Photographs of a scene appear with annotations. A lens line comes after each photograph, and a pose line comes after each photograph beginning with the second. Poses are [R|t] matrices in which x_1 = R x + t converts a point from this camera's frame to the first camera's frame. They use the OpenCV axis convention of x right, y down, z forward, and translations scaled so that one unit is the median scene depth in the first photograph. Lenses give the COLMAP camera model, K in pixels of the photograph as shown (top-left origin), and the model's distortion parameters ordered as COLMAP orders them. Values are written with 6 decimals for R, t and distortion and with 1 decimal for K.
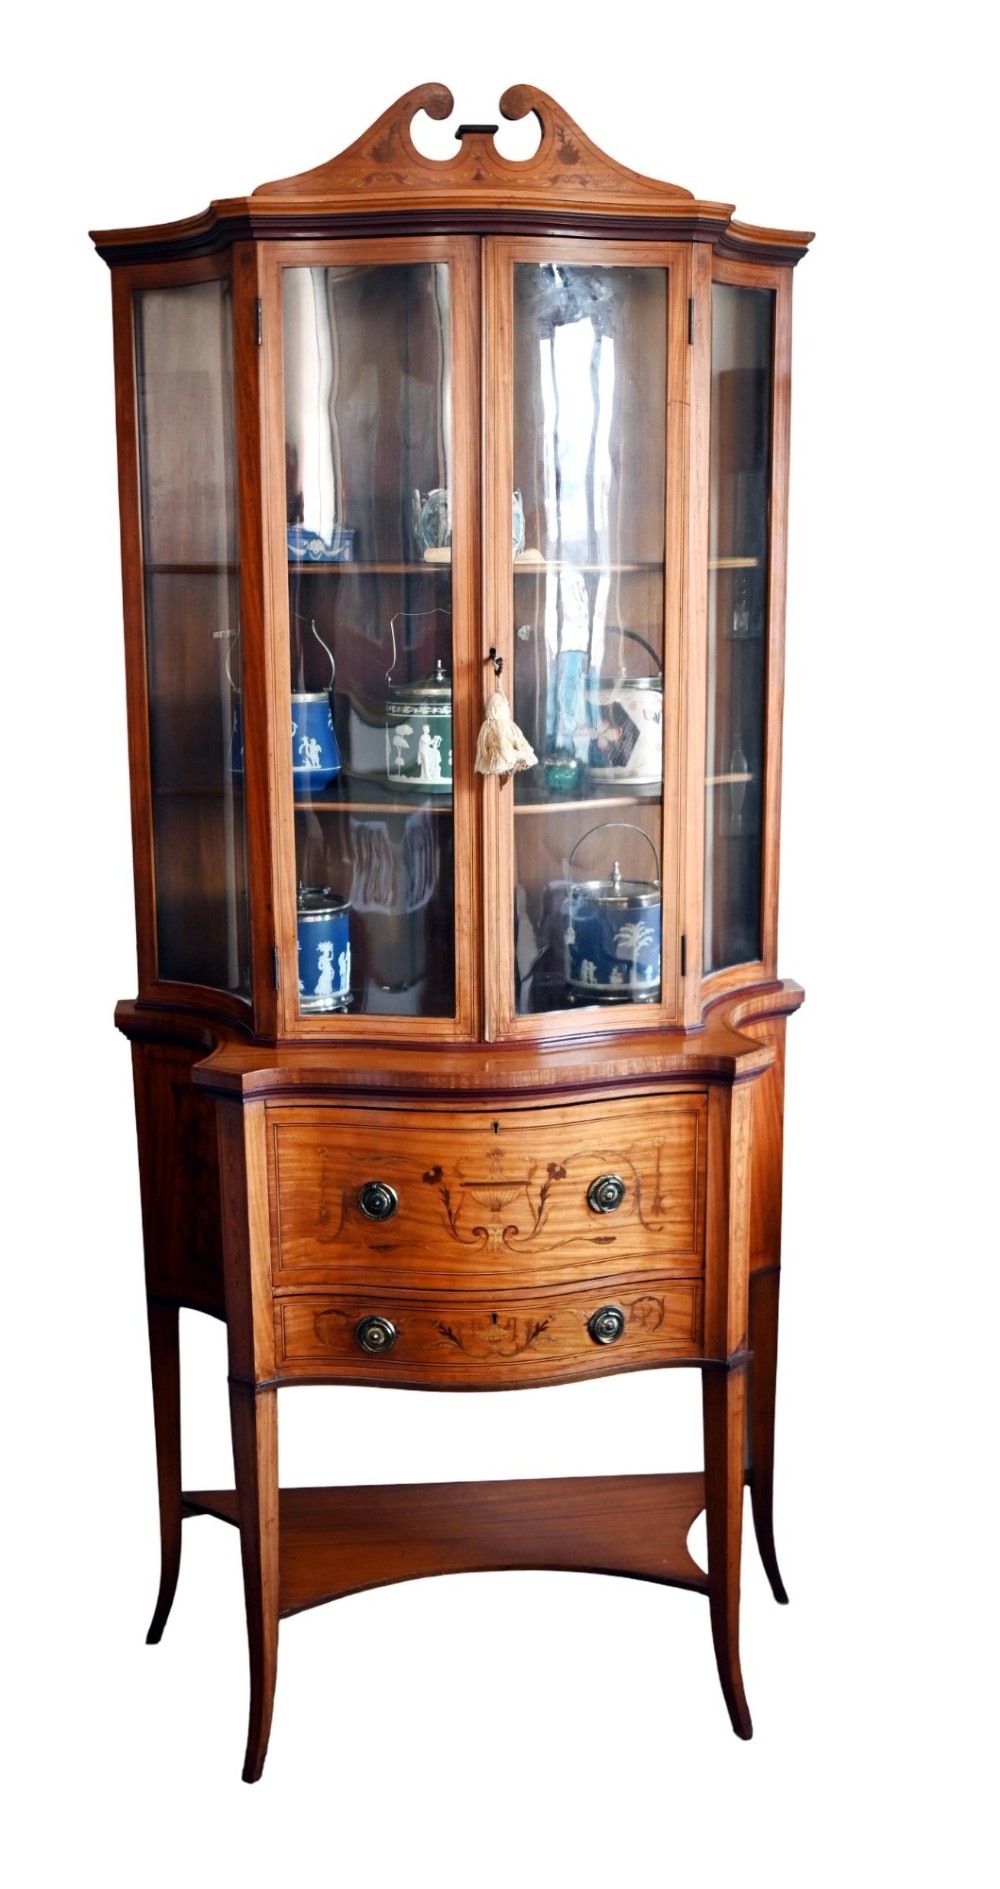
lens RADIAL K [[2162.4, 0, 438.6], [0, 2162.4, 948.4], [0, 0, 1]] dist [-0.108723, -0.010917]
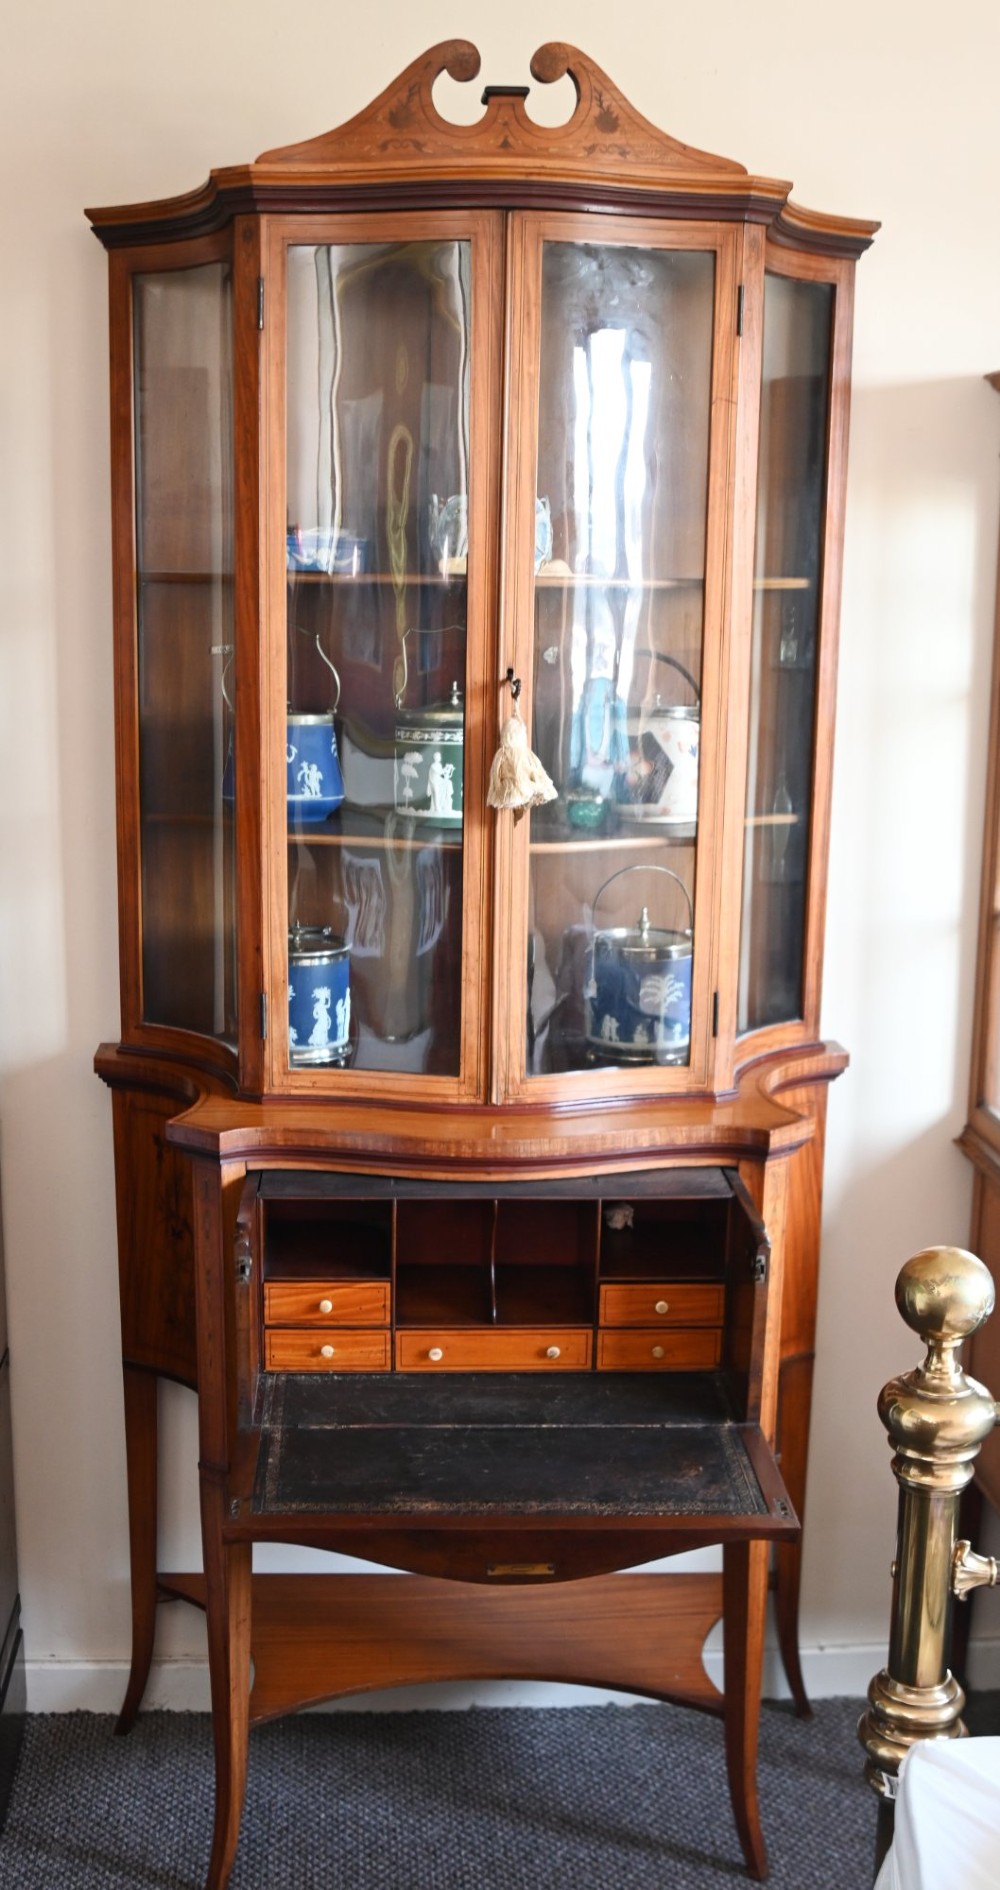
lens RADIAL K [[2073.0, 0, 378.7], [0, 2073.0, 941.8], [0, 0, 1]] dist [-0.110258, 0.037917]
pose [[0.998121, 0.027354, -0.054836, 0.019982], [-0.028284, 0.999468, -0.016247, -0.009218], [0.054362, 0.017768, 0.998363, 0.132529]]
